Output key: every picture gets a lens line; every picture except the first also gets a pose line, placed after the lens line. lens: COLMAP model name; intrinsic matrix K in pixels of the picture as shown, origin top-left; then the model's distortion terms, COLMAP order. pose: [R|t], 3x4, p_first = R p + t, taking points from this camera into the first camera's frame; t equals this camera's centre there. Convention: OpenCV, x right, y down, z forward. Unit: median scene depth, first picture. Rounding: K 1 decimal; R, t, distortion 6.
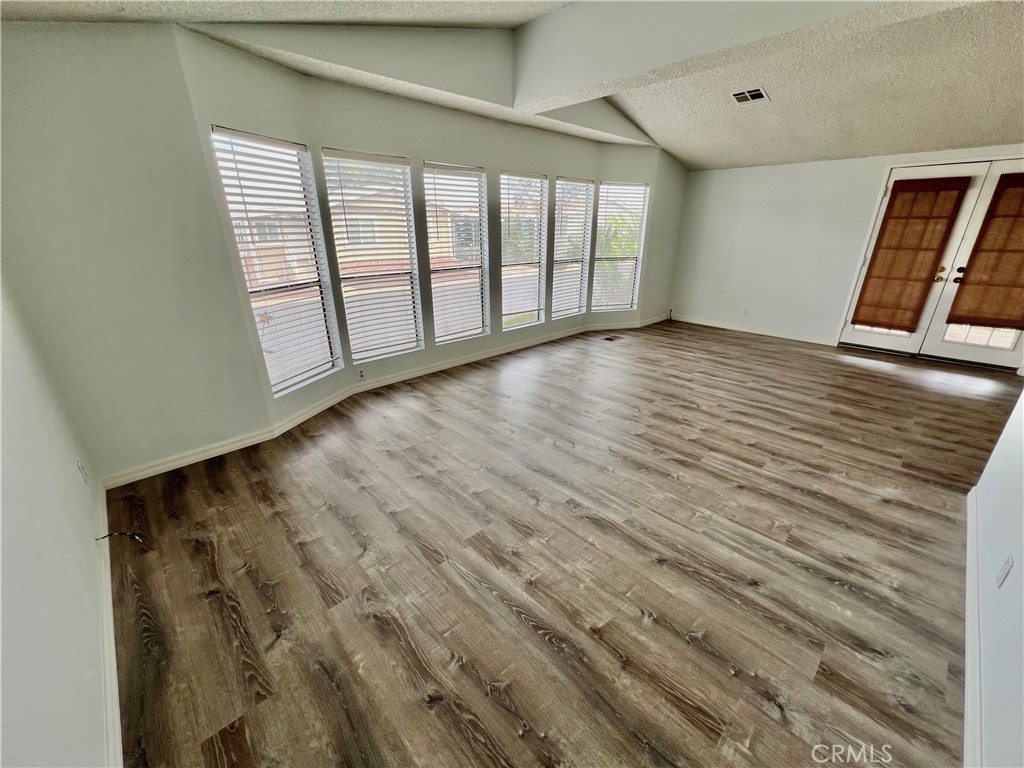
lens RADIAL K [[414.4, 0, 506.4], [0, 414.4, 383.9], [0, 0, 1]] dist [-0.003482, -0.000201]
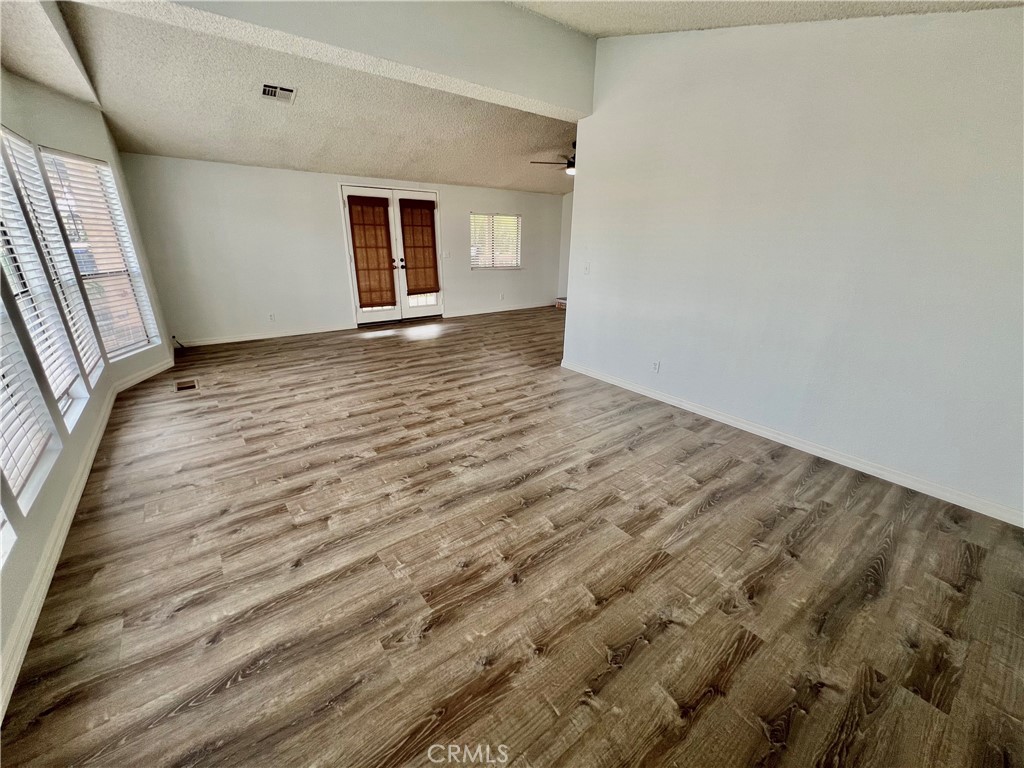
lens RADIAL K [[410.9, 0, 510.1], [0, 410.9, 388.6], [0, 0, 1]] dist [-0.002991, 0.000843]
pose [[0.100124, -0.341287, 0.934611, -0.641679], [0.339320, 0.894732, 0.290373, -0.230337], [-0.935327, 0.288059, 0.205390, 0.661875]]
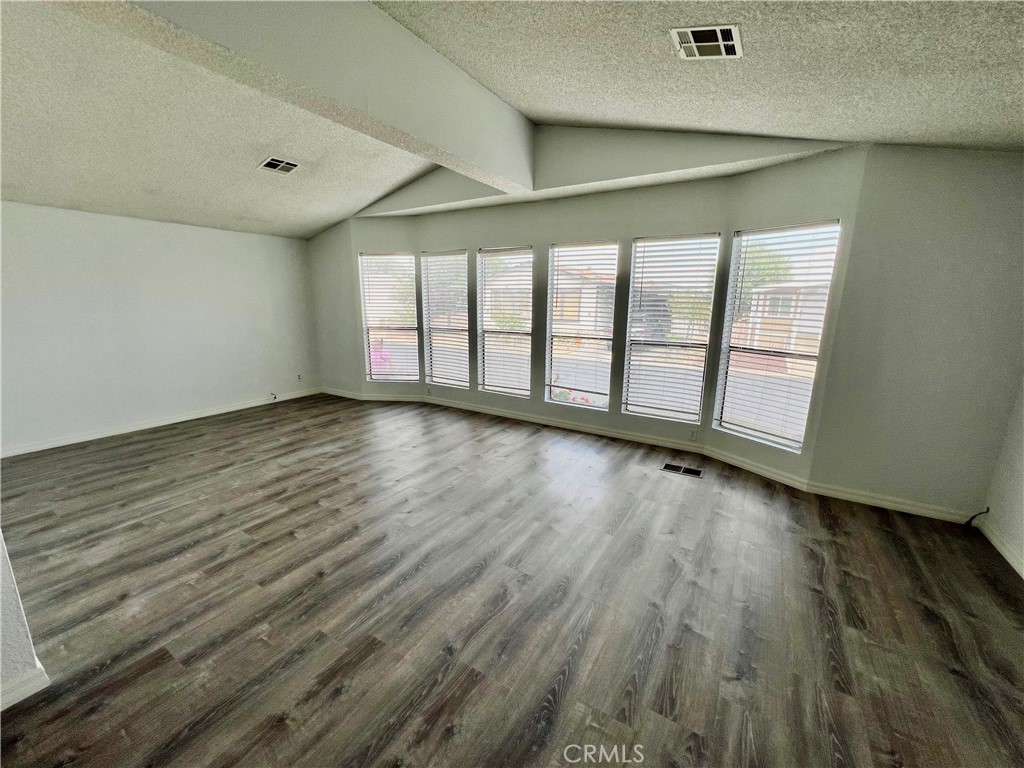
lens RADIAL K [[403.7, 0, 503.2], [0, 403.7, 385.8], [0, 0, 1]] dist [0.000442, 0.000245]
pose [[0.251875, 0.209223, -0.944873, 1.399626], [-0.352812, 0.929008, 0.111661, -0.381997], [0.901156, 0.305238, 0.307811, 1.012764]]
